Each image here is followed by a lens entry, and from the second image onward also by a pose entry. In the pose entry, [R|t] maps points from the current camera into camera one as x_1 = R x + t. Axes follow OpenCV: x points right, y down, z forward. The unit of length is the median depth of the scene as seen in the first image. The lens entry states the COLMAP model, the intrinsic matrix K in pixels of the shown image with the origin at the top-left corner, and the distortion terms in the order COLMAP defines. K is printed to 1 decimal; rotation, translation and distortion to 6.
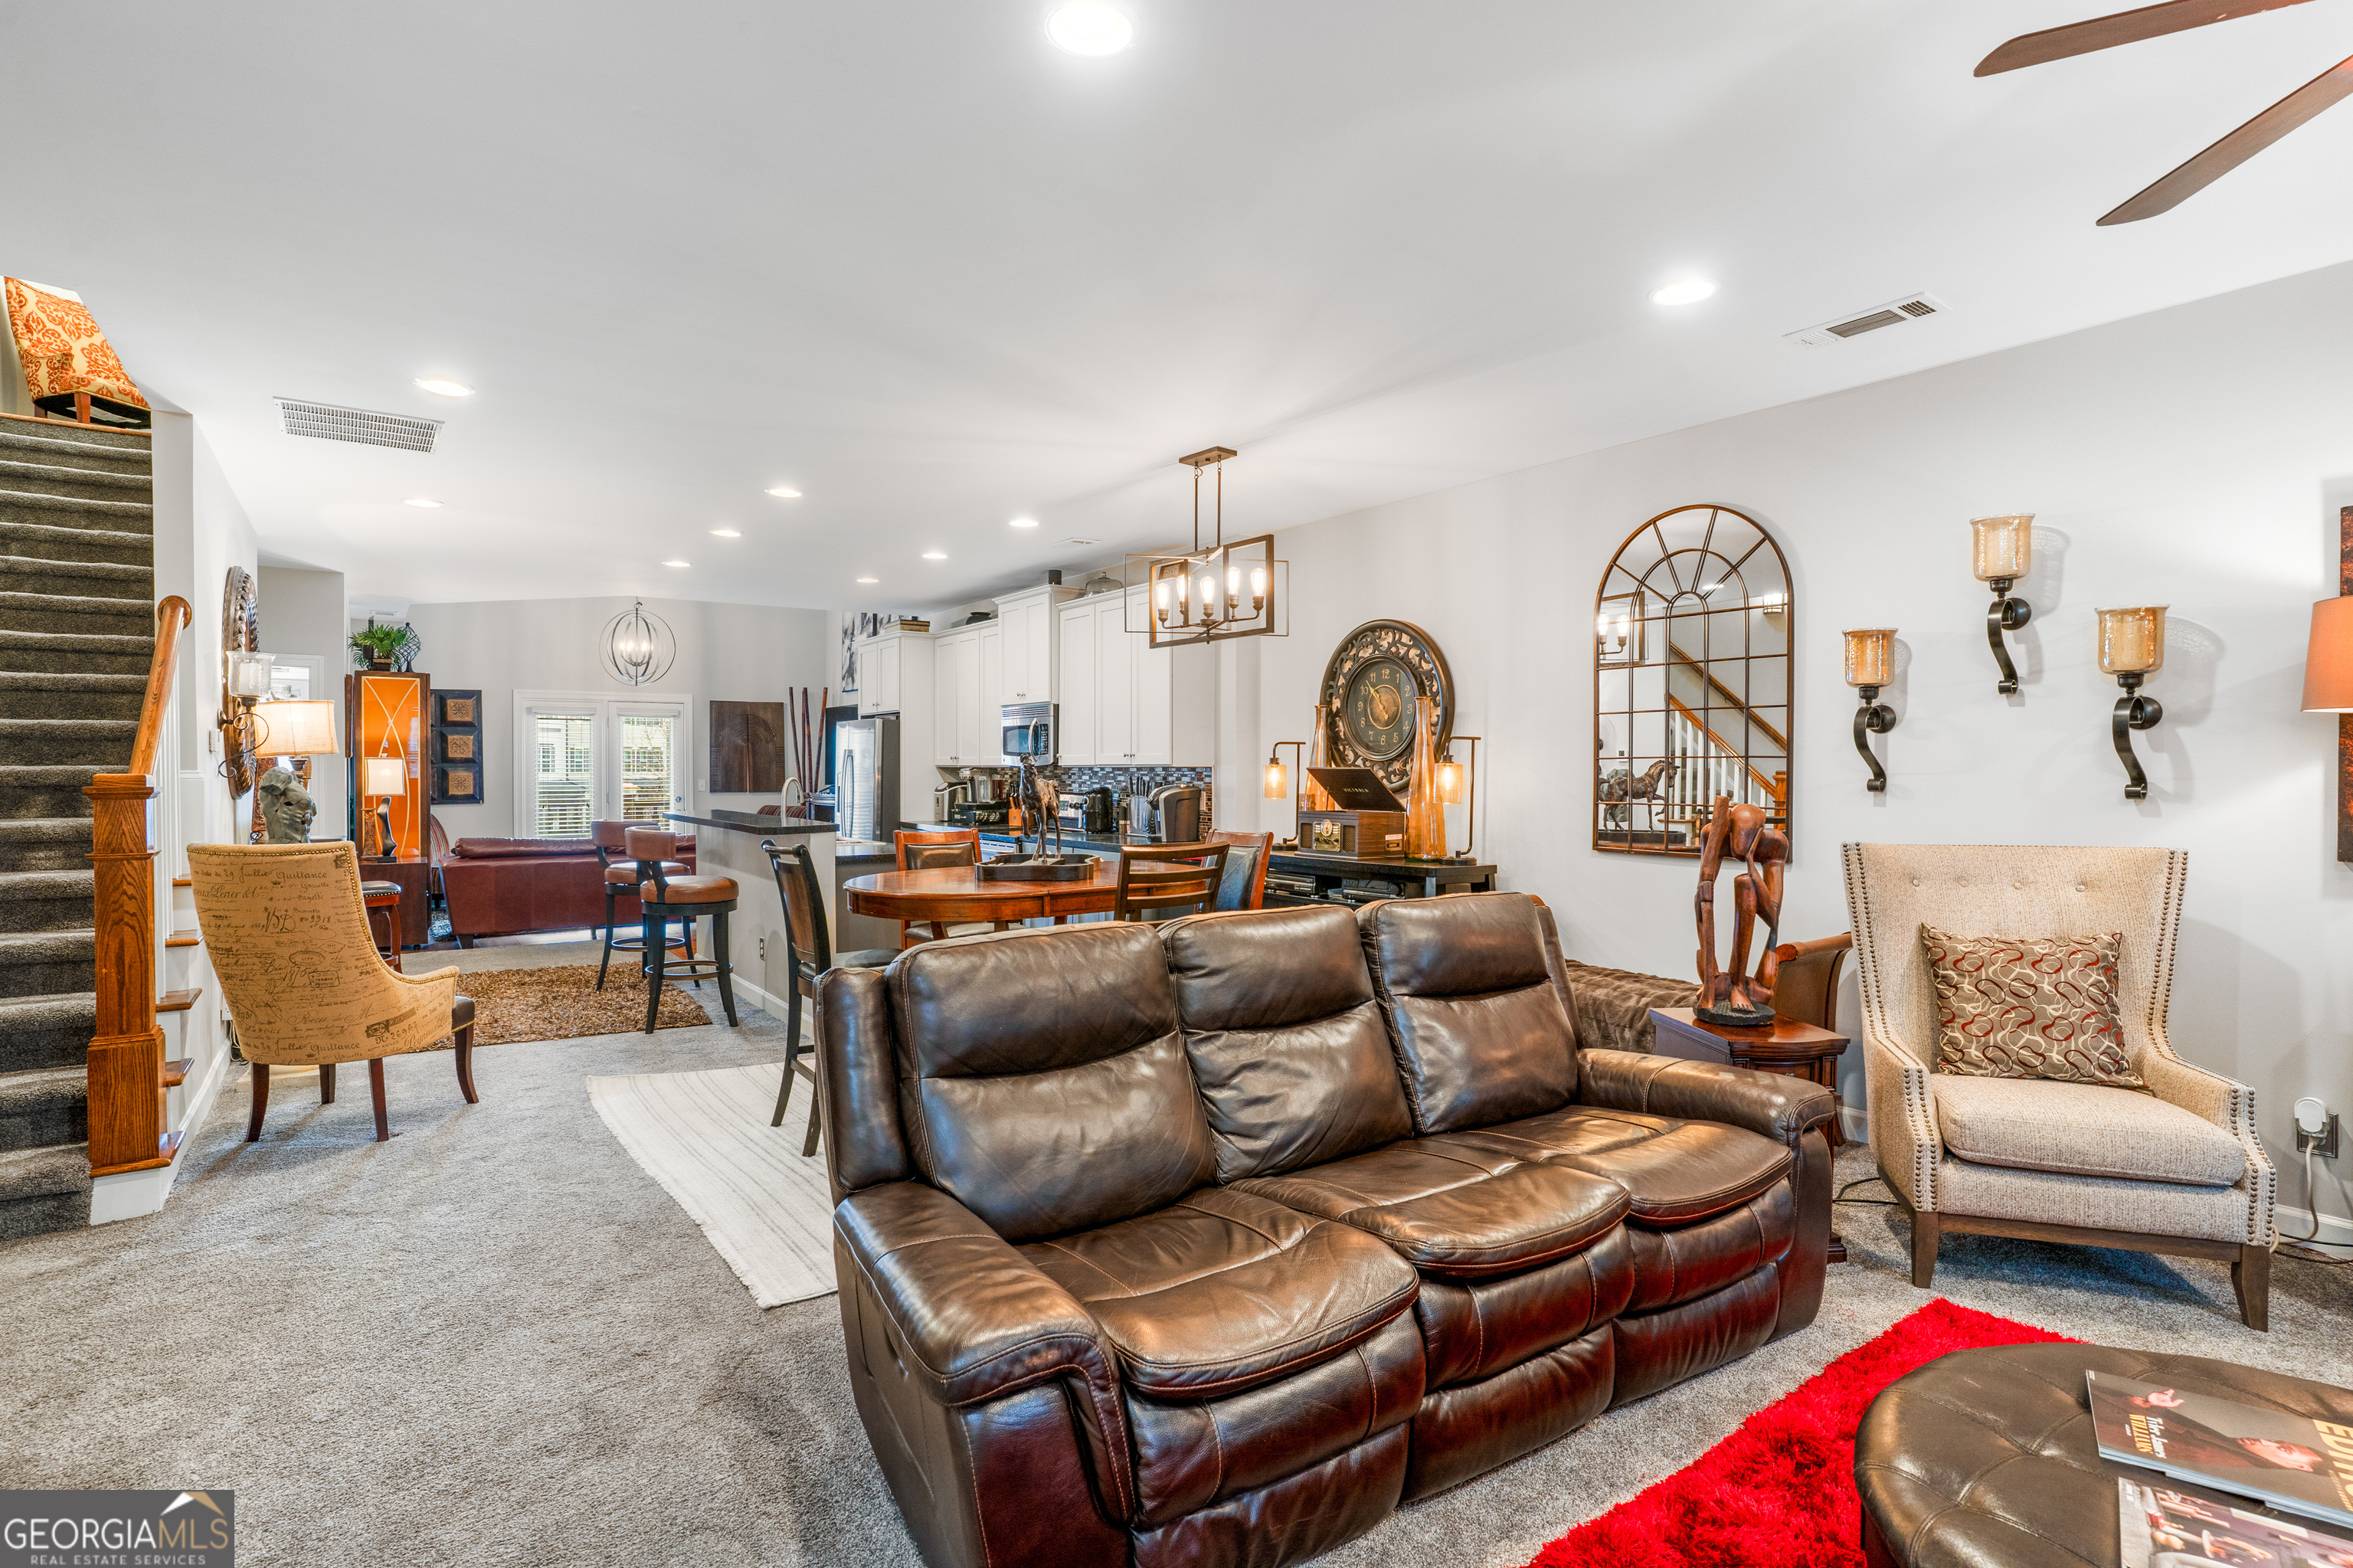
lens RADIAL K [[1157.0, 0, 1164.2], [0, 1157.0, 789.4], [0, 0, 1]] dist [-0.055300, 0.028002]
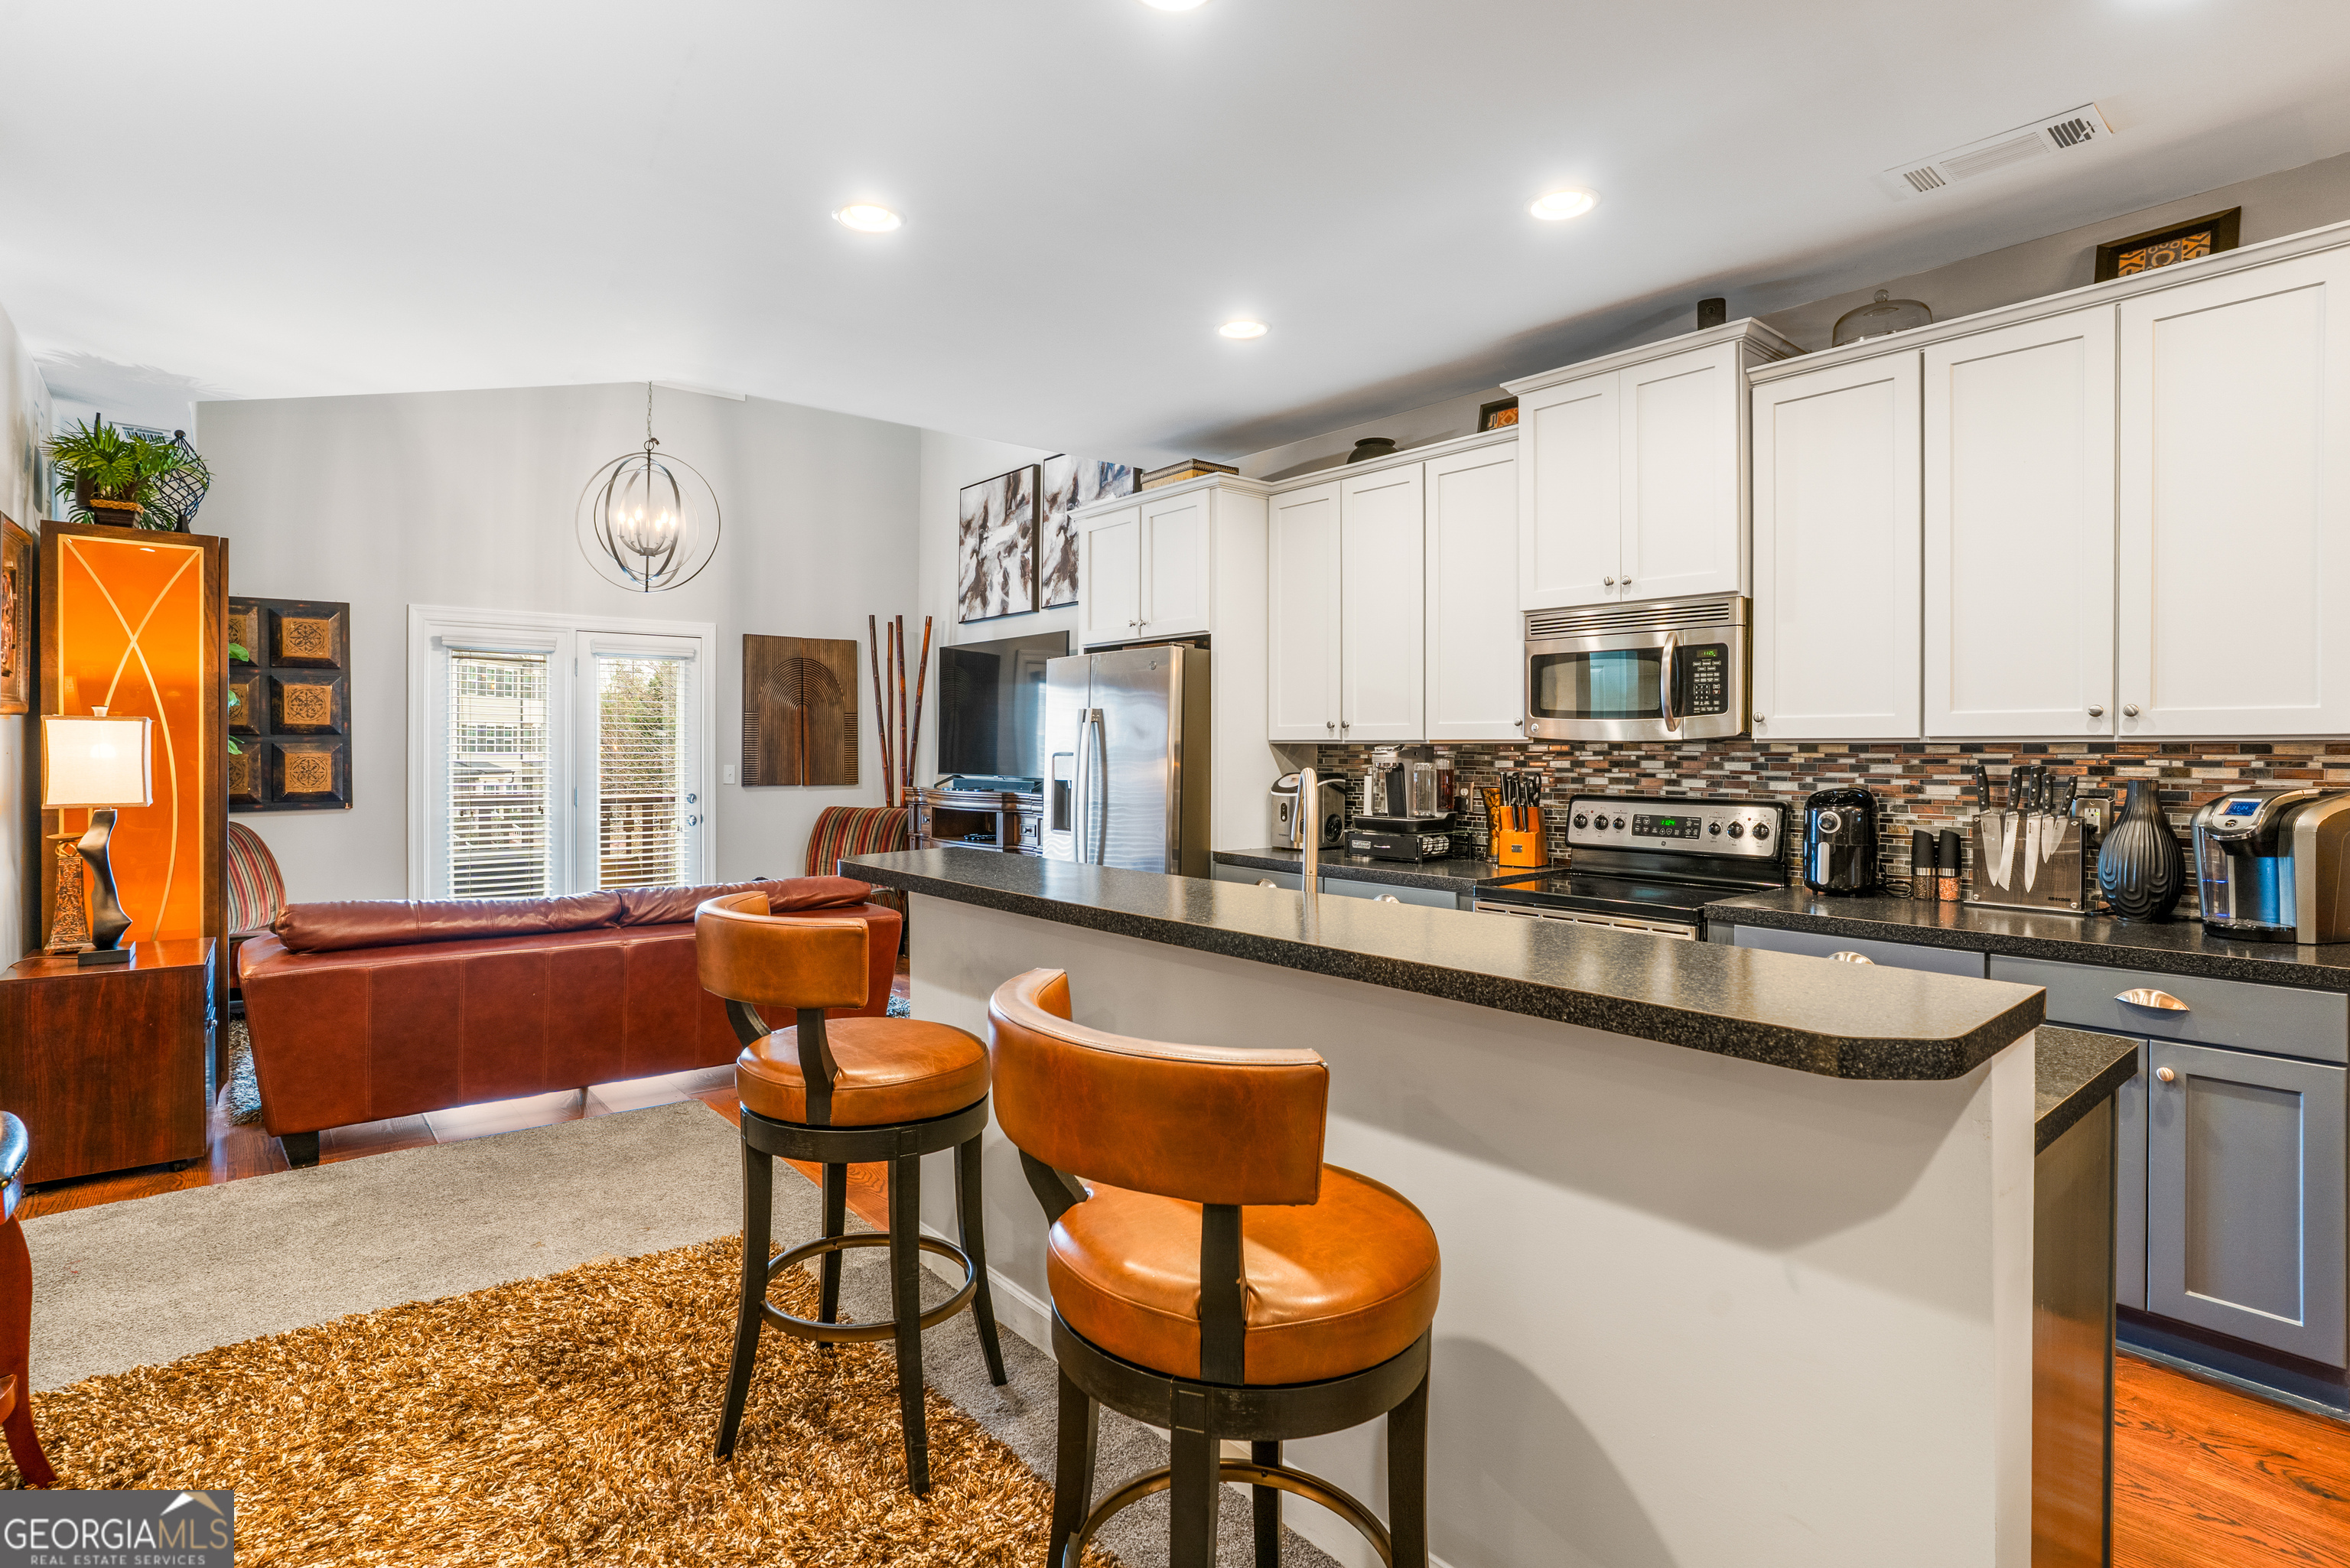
lens RADIAL K [[1155.4, 0, 1158.5], [0, 1155.4, 768.8], [0, 0, 1]] dist [-0.055300, 0.028002]
pose [[0.997202, 0.001712, 0.074731, -0.537904], [-0.001484, 0.999994, -0.003097, -0.012062], [-0.074736, 0.002978, 0.997199, 0.916149]]
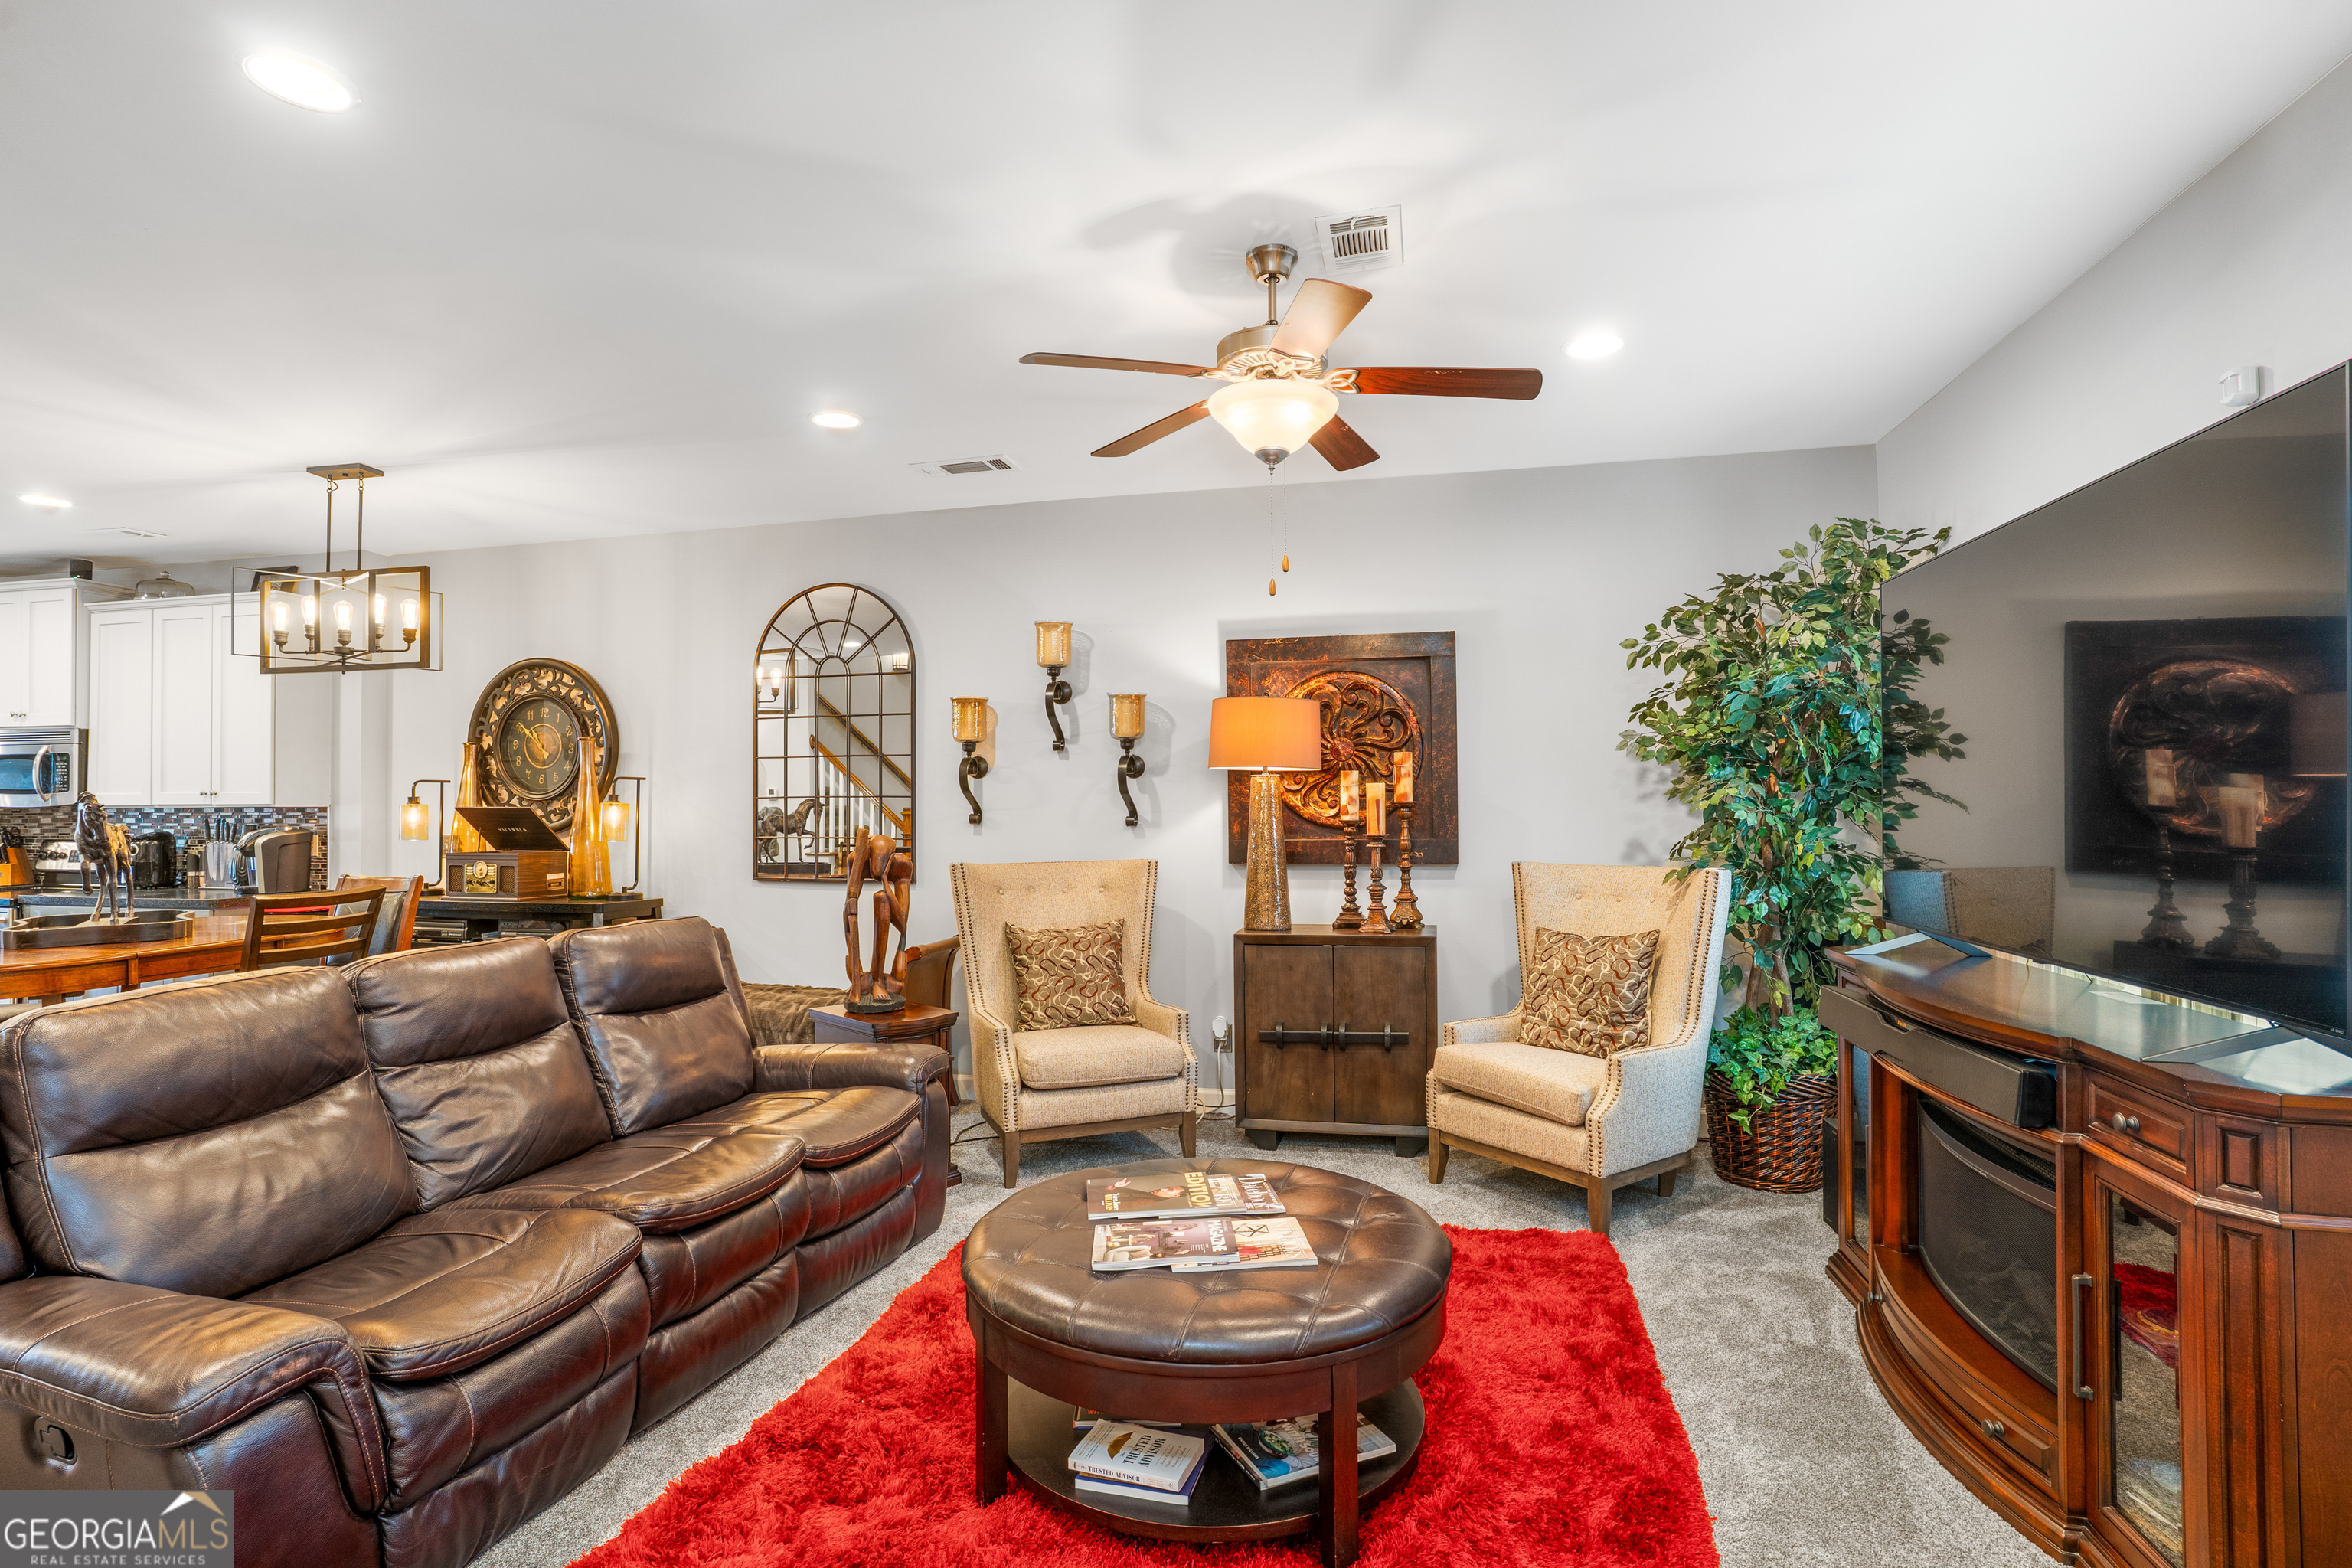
lens RADIAL K [[1156.5, 0, 1151.1], [0, 1156.5, 787.6], [0, 0, 1]] dist [-0.055300, 0.028002]
pose [[0.761351, 0.006535, 0.648307, -0.056373], [0.015991, 0.999456, -0.028854, 0.001563], [-0.648143, 0.032335, 0.760832, -0.101487]]
